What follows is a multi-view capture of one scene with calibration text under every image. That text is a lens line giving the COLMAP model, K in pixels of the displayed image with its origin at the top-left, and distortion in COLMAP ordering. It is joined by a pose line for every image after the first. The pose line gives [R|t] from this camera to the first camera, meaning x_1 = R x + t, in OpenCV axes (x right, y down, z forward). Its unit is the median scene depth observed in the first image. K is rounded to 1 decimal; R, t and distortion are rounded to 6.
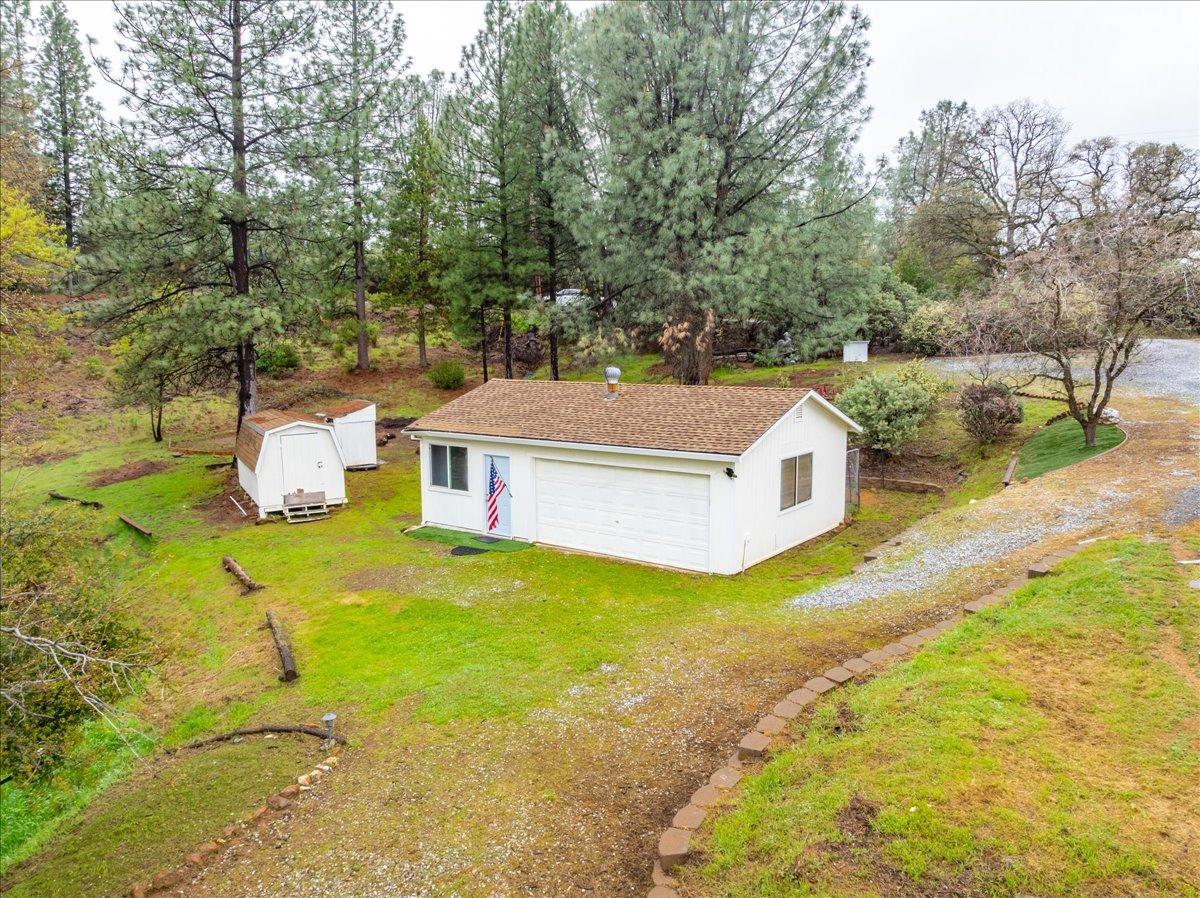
lens RADIAL K [[853.5, 0, 606.7], [0, 853.5, 436.5], [0, 0, 1]] dist [-0.035501, 0.005458]
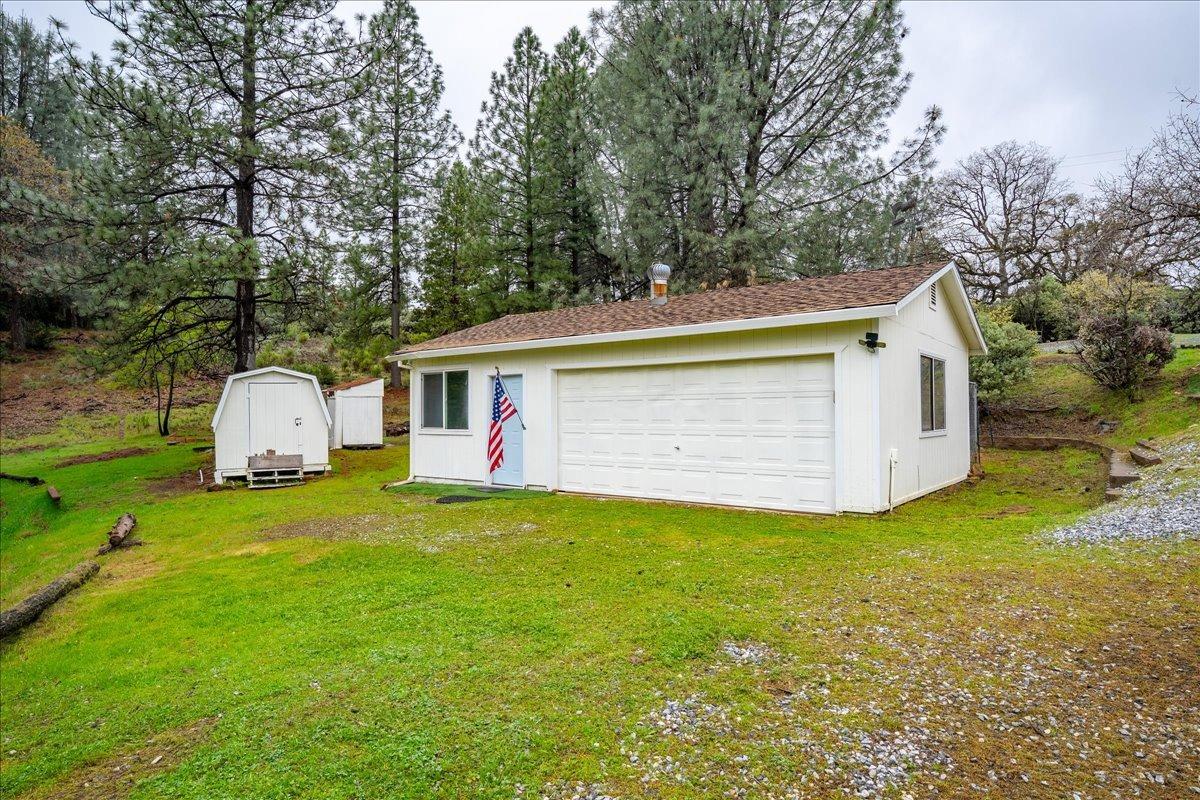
lens RADIAL K [[694.6, 0, 602.3], [0, 694.6, 392.5], [0, 0, 1]] dist [0.006097, 0.002804]
pose [[0.999794, -0.001870, -0.020207, -0.027613], [-0.000914, 0.990585, -0.136896, 0.100704], [0.020273, 0.136886, 0.990379, 0.340637]]
